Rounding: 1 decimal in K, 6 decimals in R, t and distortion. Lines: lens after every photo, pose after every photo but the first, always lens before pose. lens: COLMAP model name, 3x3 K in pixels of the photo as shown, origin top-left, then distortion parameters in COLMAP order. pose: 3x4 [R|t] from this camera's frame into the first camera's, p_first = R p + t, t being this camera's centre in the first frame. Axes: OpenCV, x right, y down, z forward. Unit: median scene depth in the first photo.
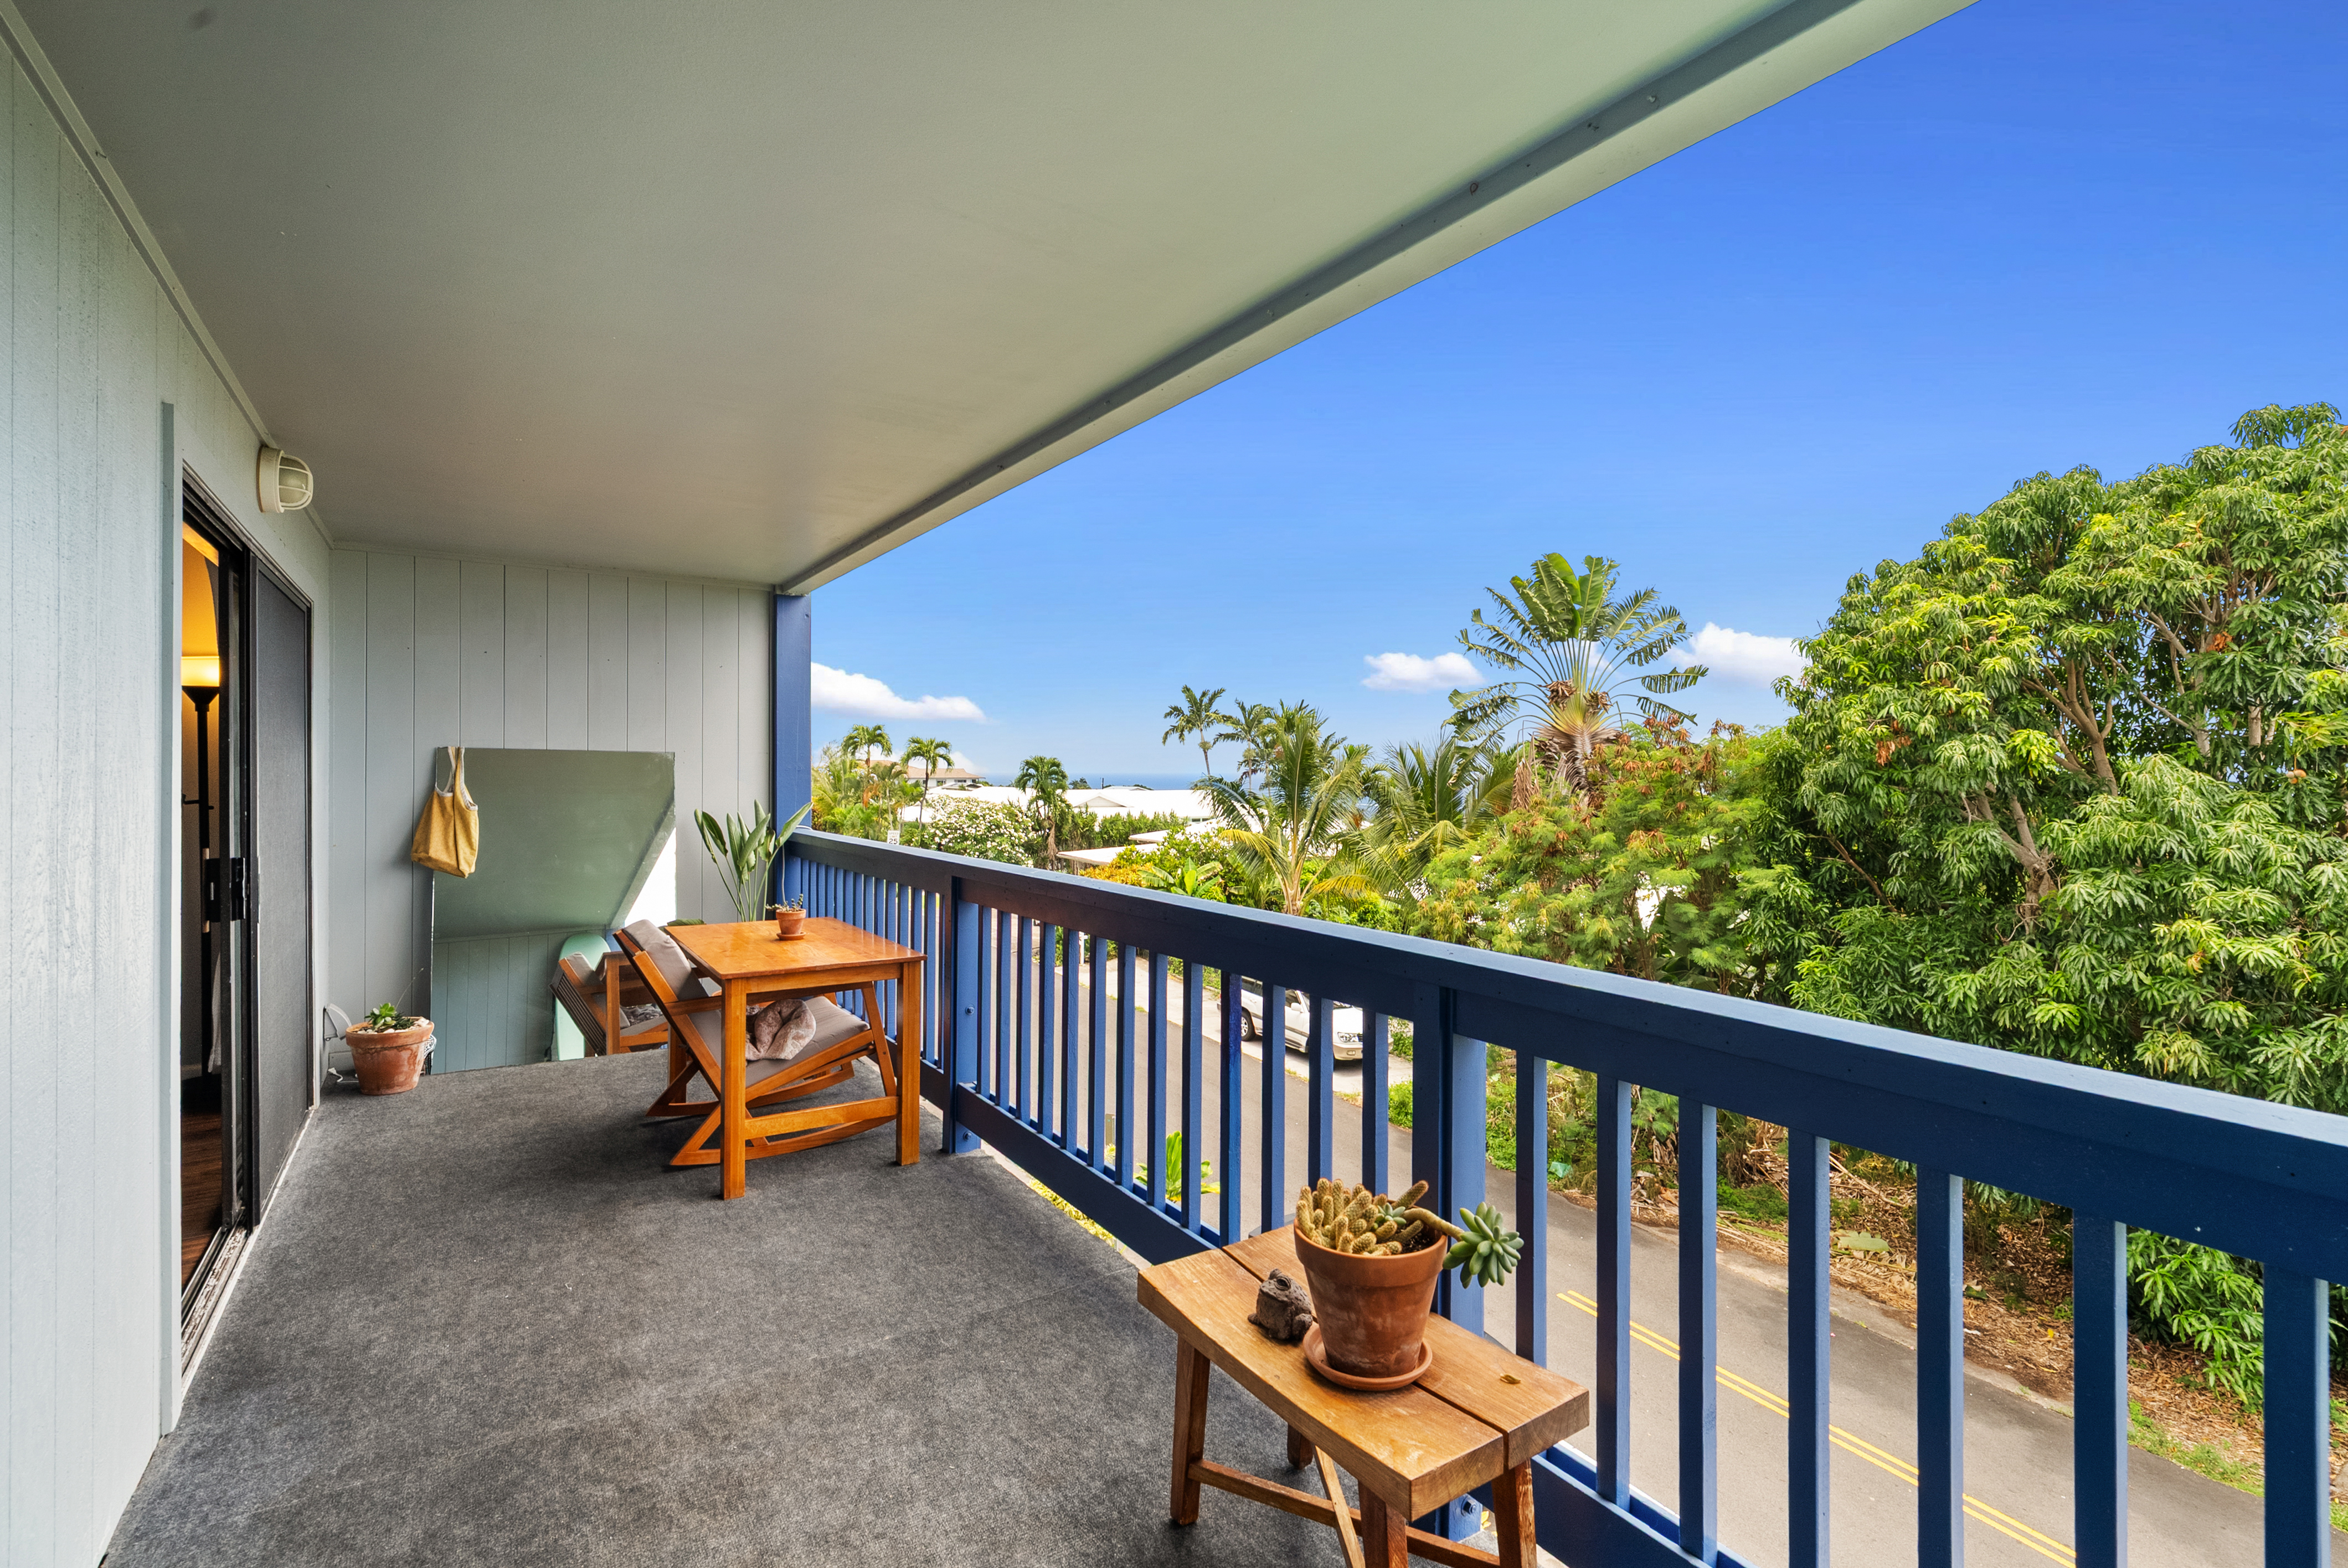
lens RADIAL K [[1060.0, 0, 1167.5], [0, 1060.0, 774.8], [0, 0, 1]] dist [-0.005005, 0.001000]
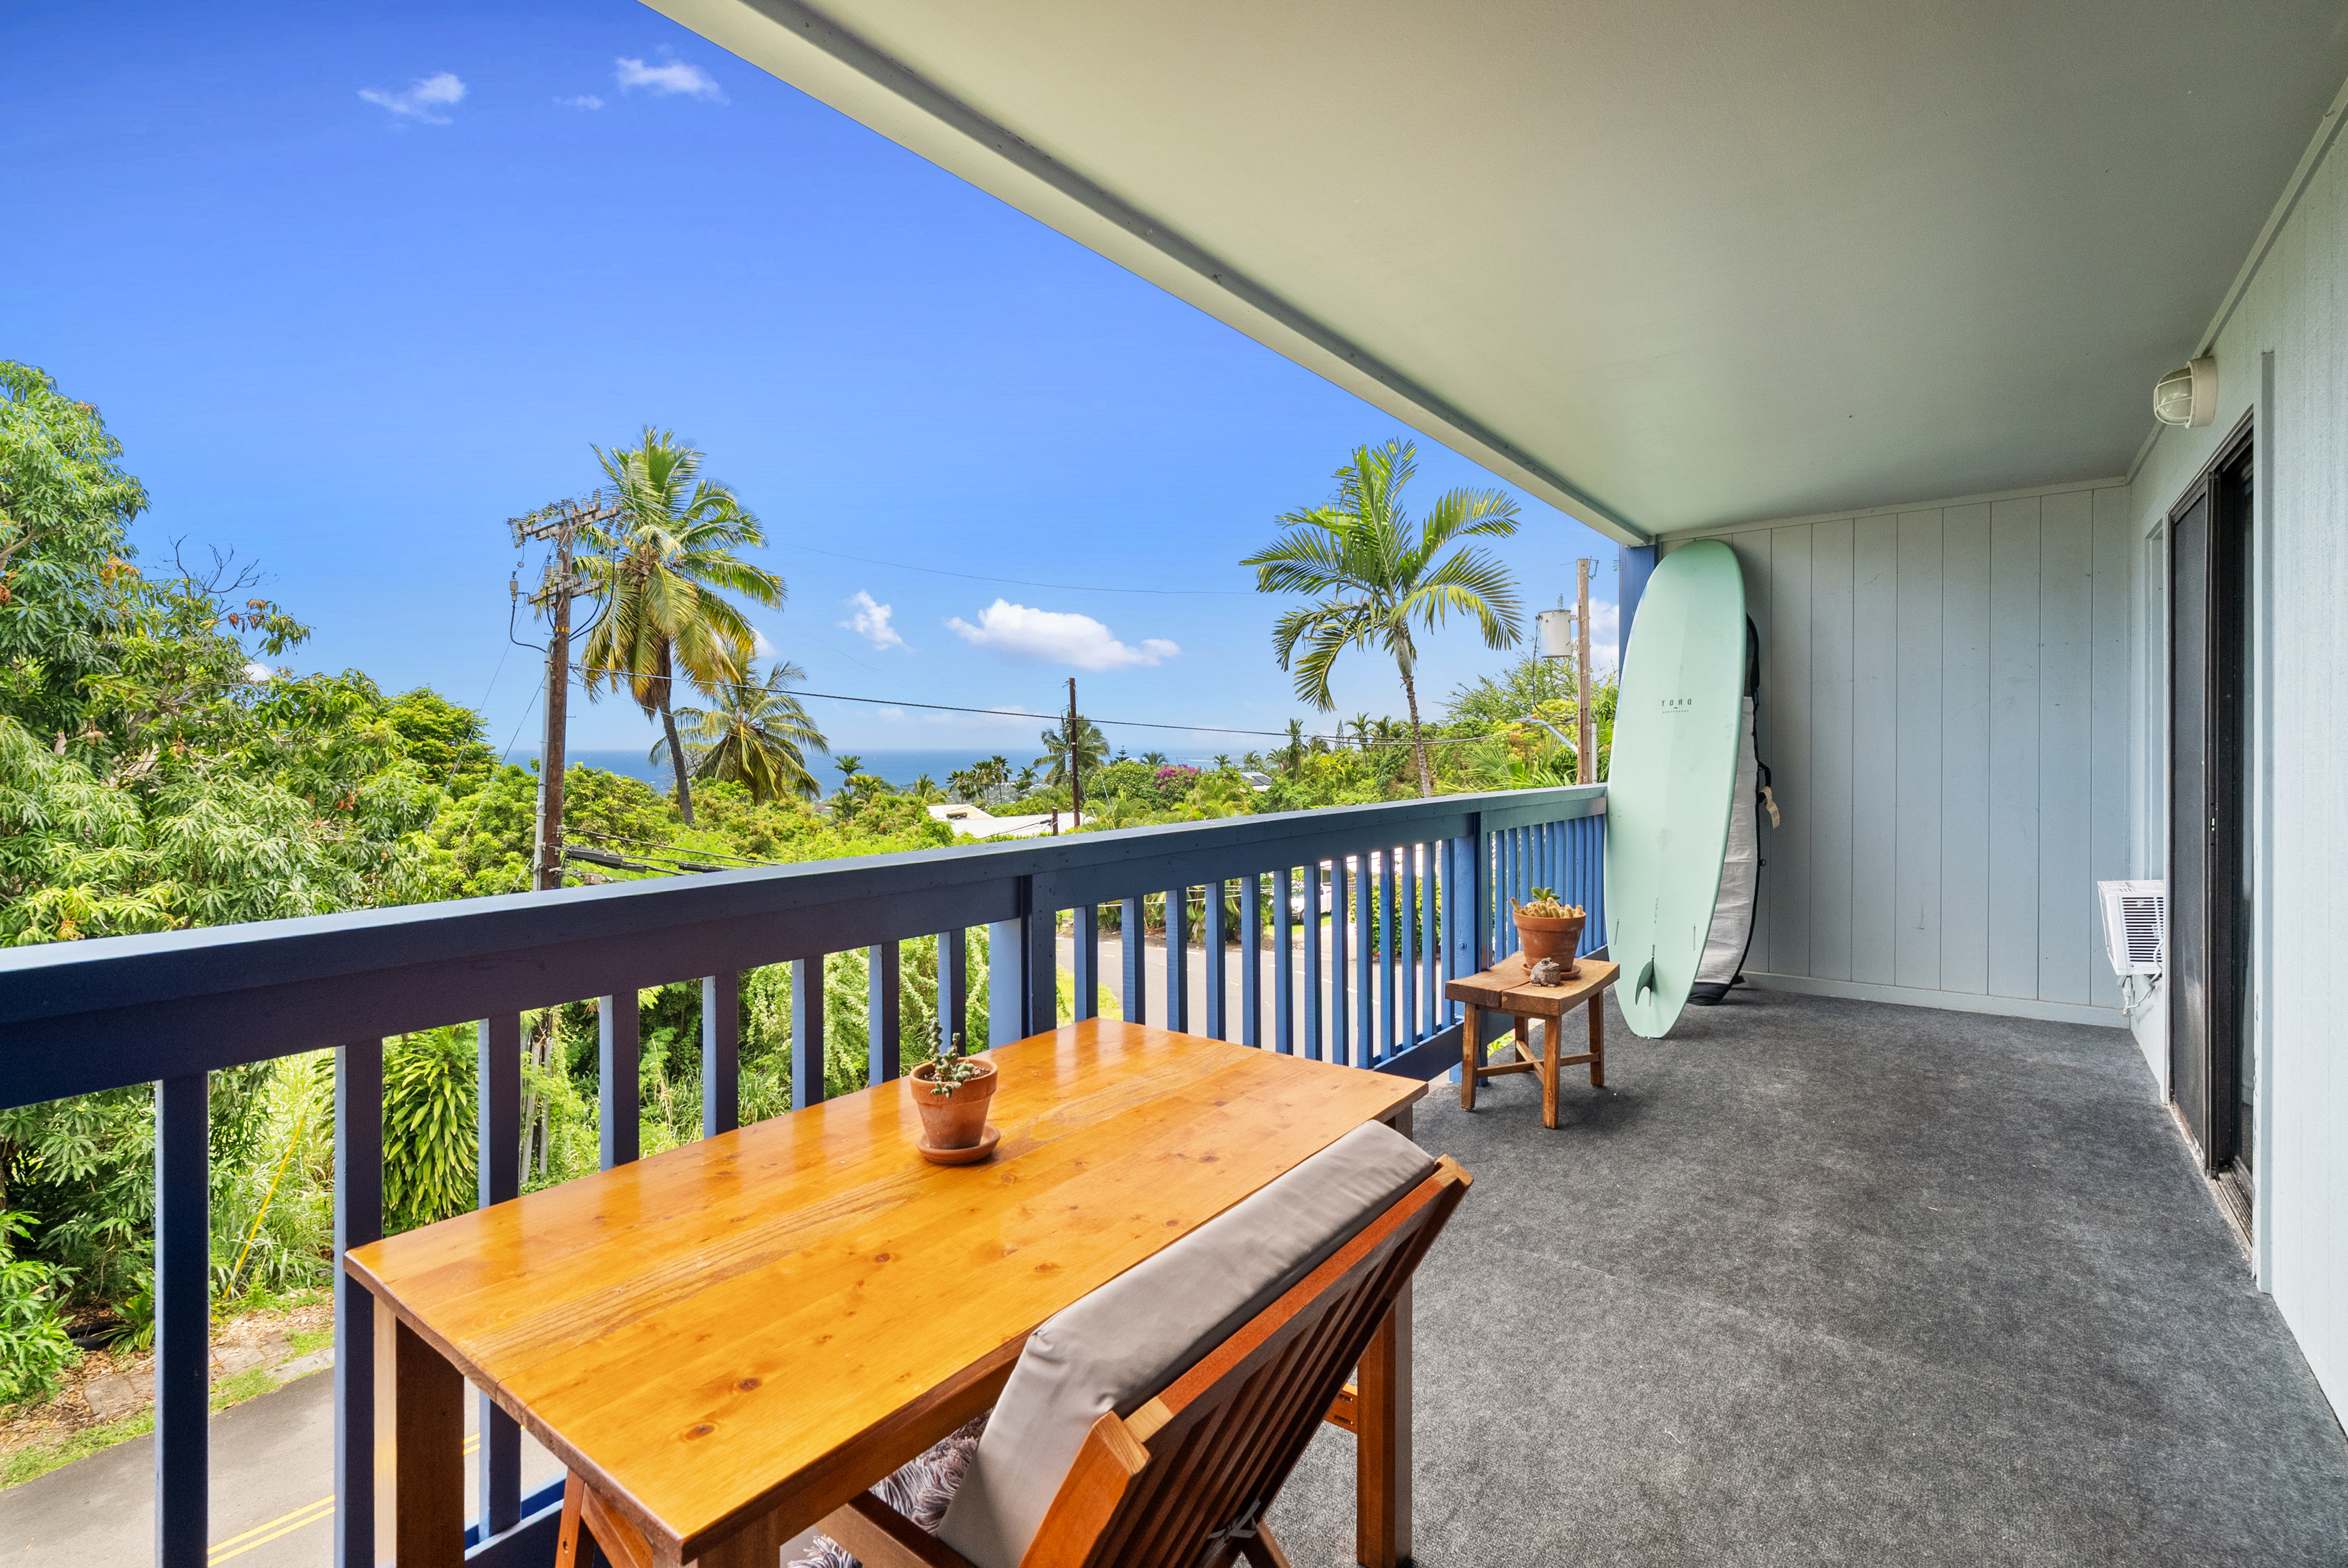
lens RADIAL K [[1066.3, 0, 1173.6], [0, 1066.3, 749.5], [0, 0, 1]] dist [-0.018635, 0.008648]
pose [[-0.320847, -0.008834, 0.947090, -0.927215], [0.007894, 0.999897, 0.012001, 0.035817], [-0.947098, 0.011327, -0.320744, 1.385320]]
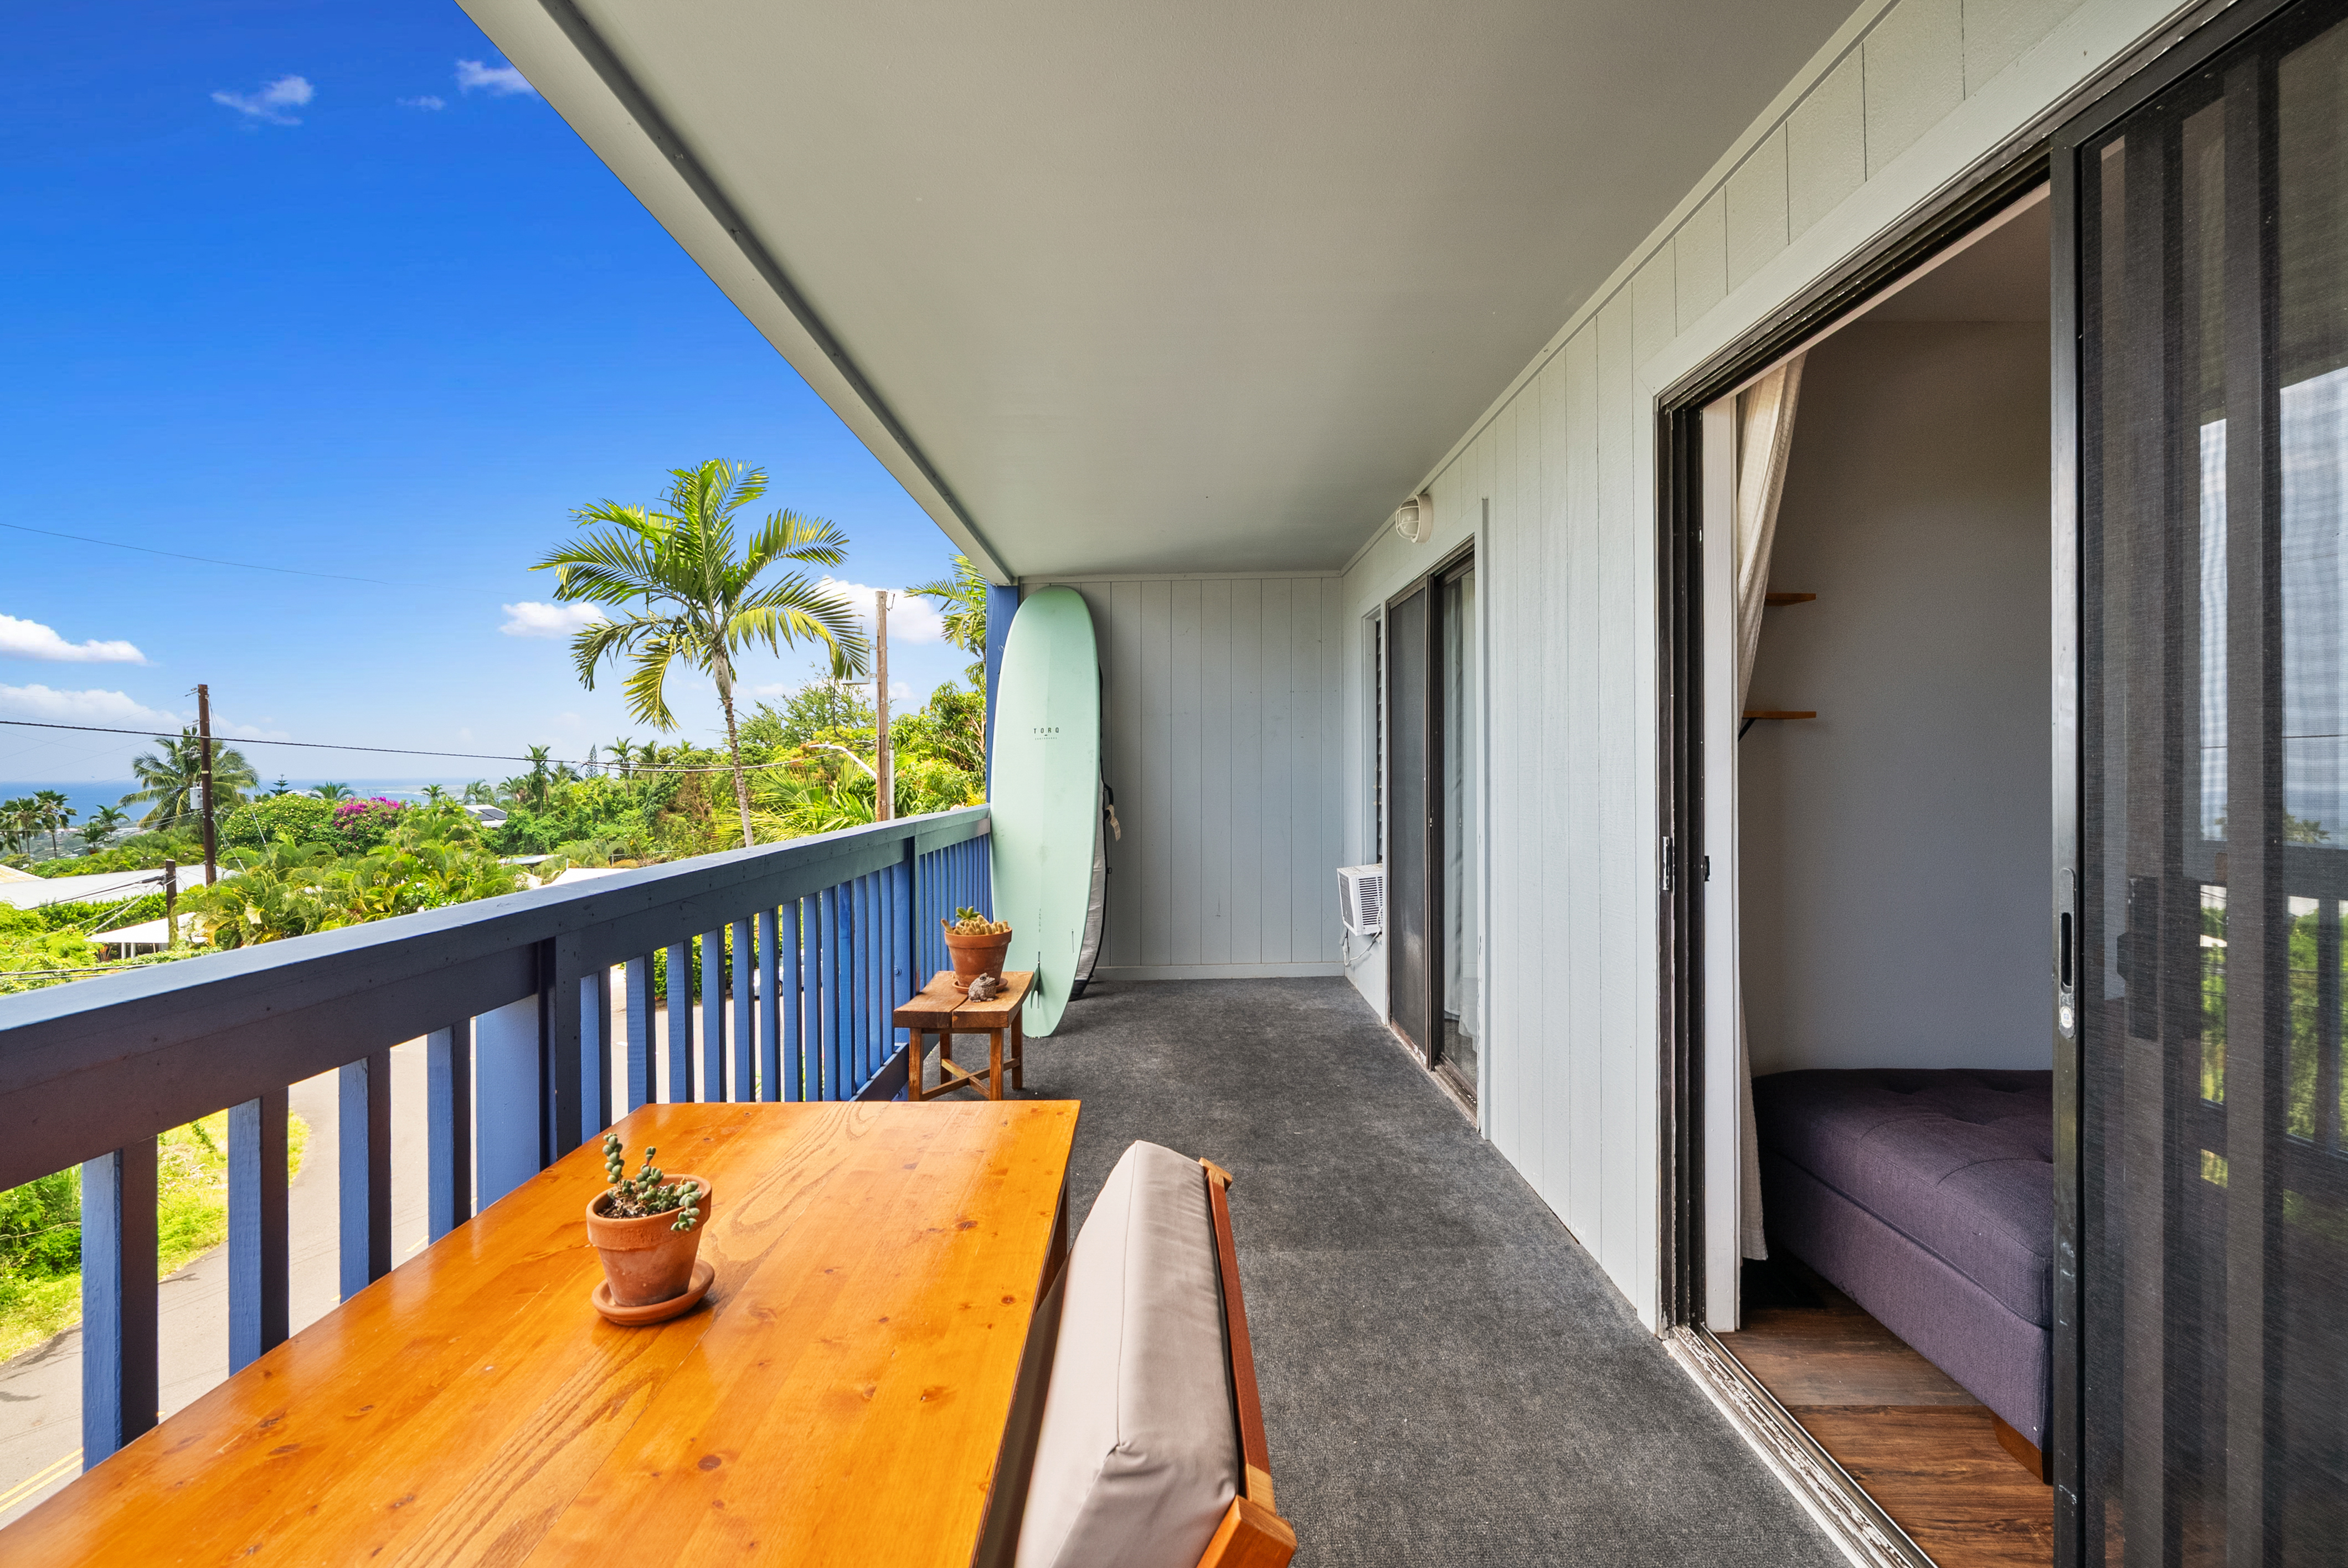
lens RADIAL K [[1060.0, 0, 1167.5], [0, 1060.0, 774.8], [0, 0, 1]] dist [-0.005005, 0.001000]
pose [[-0.830193, -0.003323, 0.557466, -0.803878], [0.006831, 0.999847, 0.016132, 0.036244], [-0.557434, 0.017201, -0.830043, 1.512049]]
